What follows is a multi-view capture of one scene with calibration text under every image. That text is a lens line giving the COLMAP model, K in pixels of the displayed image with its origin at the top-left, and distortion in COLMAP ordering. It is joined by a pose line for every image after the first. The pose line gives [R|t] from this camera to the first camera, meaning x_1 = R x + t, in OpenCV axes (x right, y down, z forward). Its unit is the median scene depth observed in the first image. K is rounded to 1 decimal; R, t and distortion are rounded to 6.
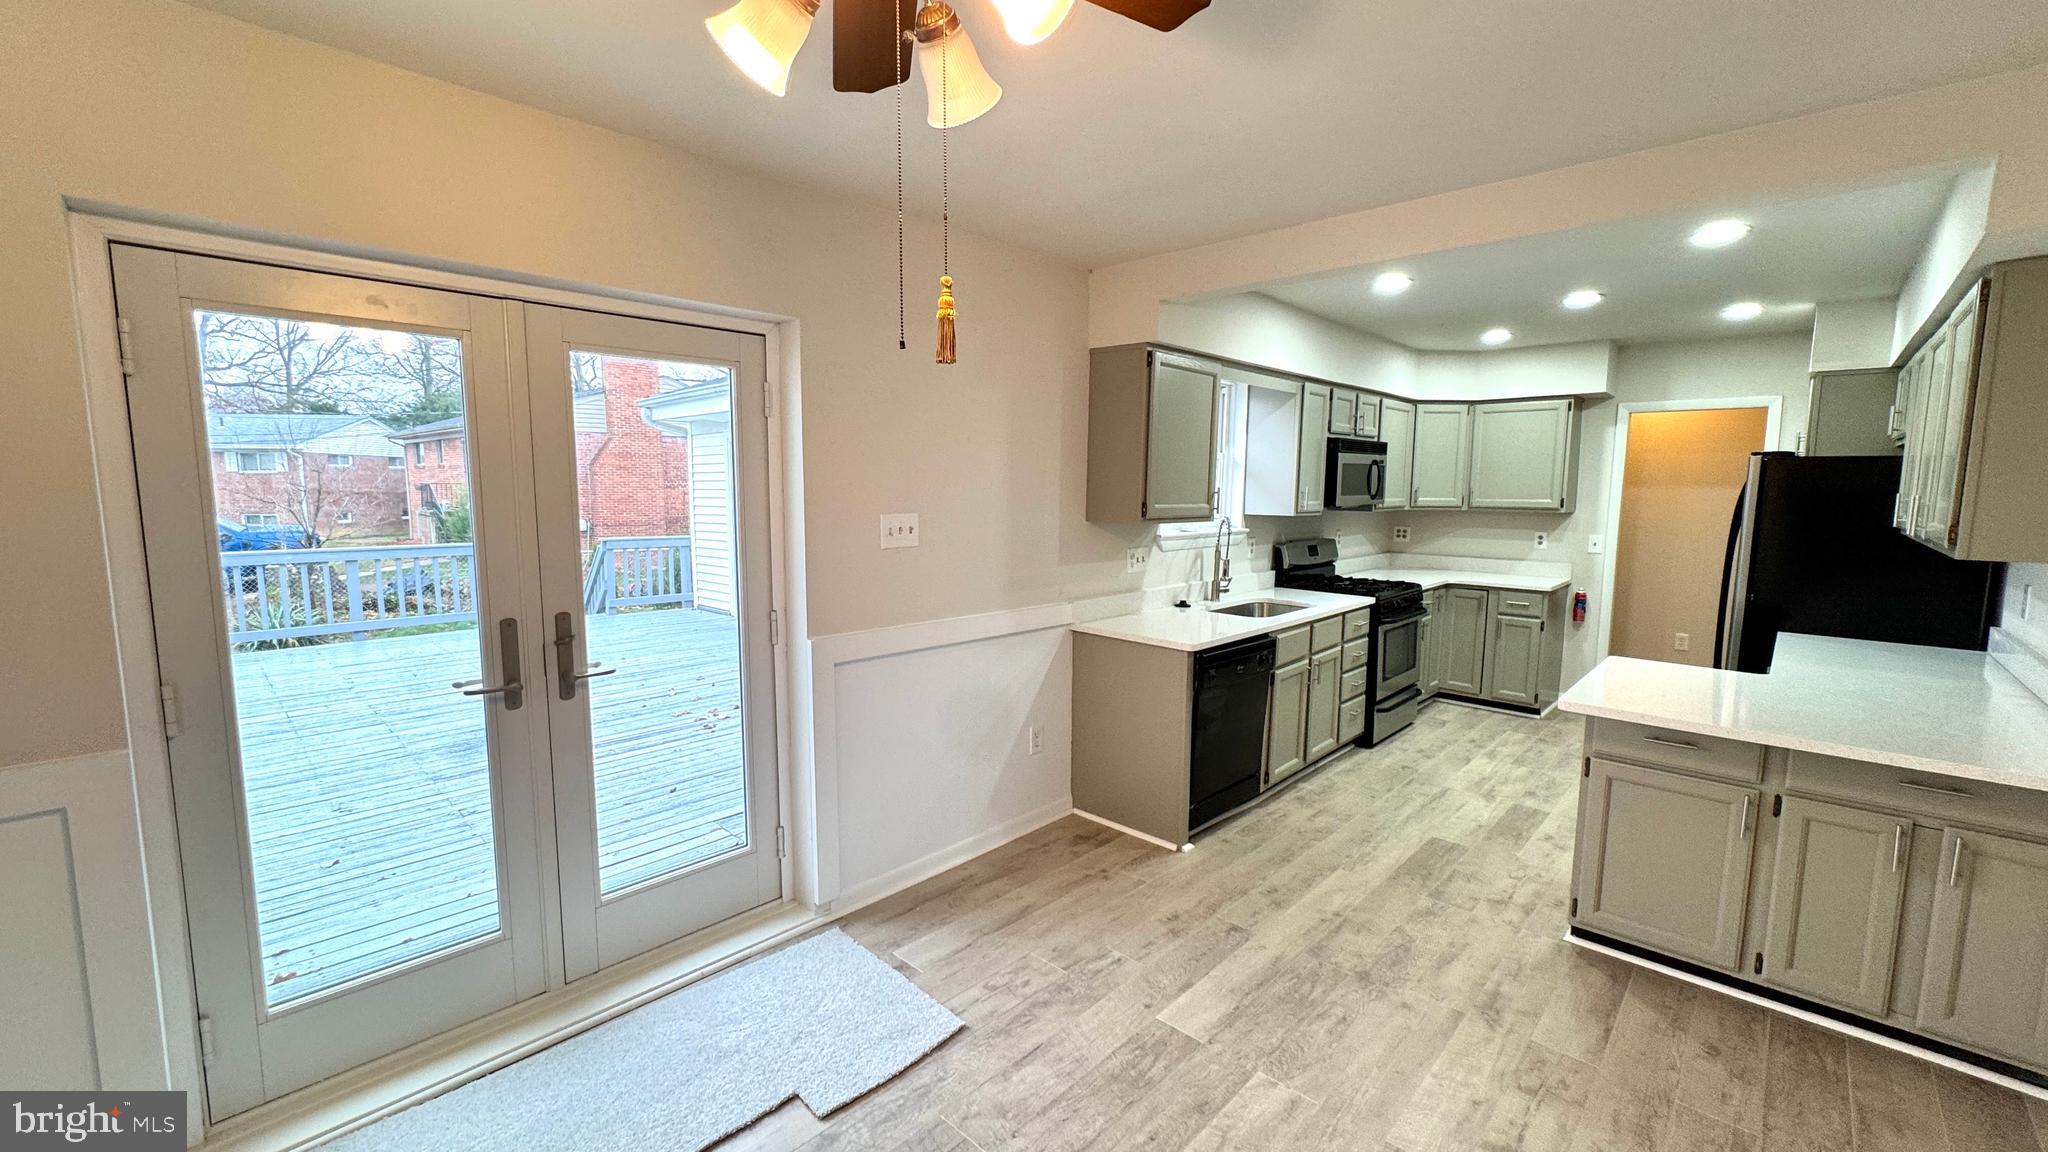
lens RADIAL K [[824.2, 0, 1024.0], [0, 824.2, 576.0], [0, 0, 1]] dist [-0.001904, -0.000271]
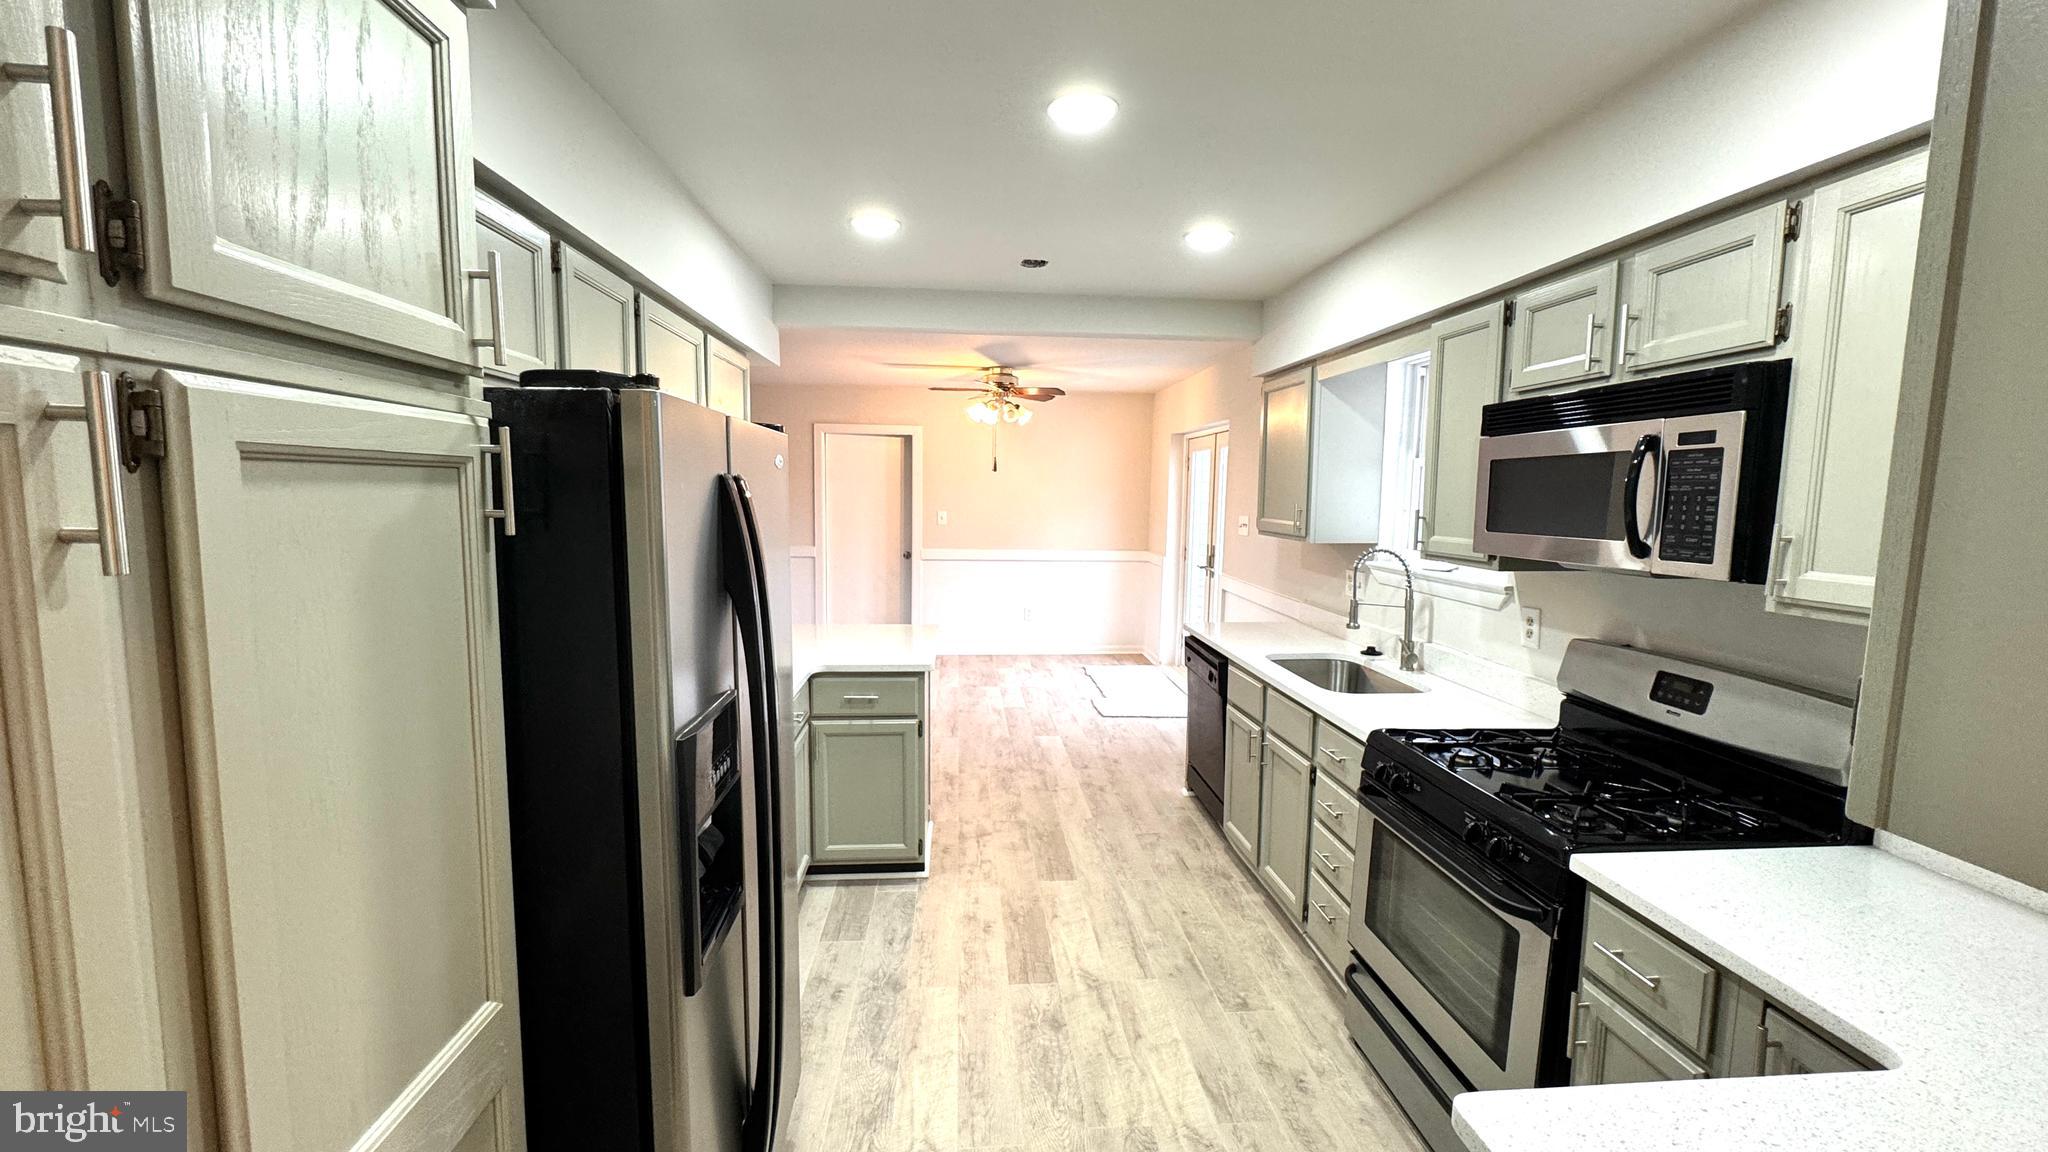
lens RADIAL K [[824.2, 0, 1024.0], [0, 824.2, 576.0], [0, 0, 1]] dist [-0.001904, -0.000271]
pose [[-0.671229, 0.060566, -0.738772, 1.374105], [-0.102085, 0.979606, 0.173062, -0.194426], [0.734187, 0.191582, -0.651357, 1.715297]]
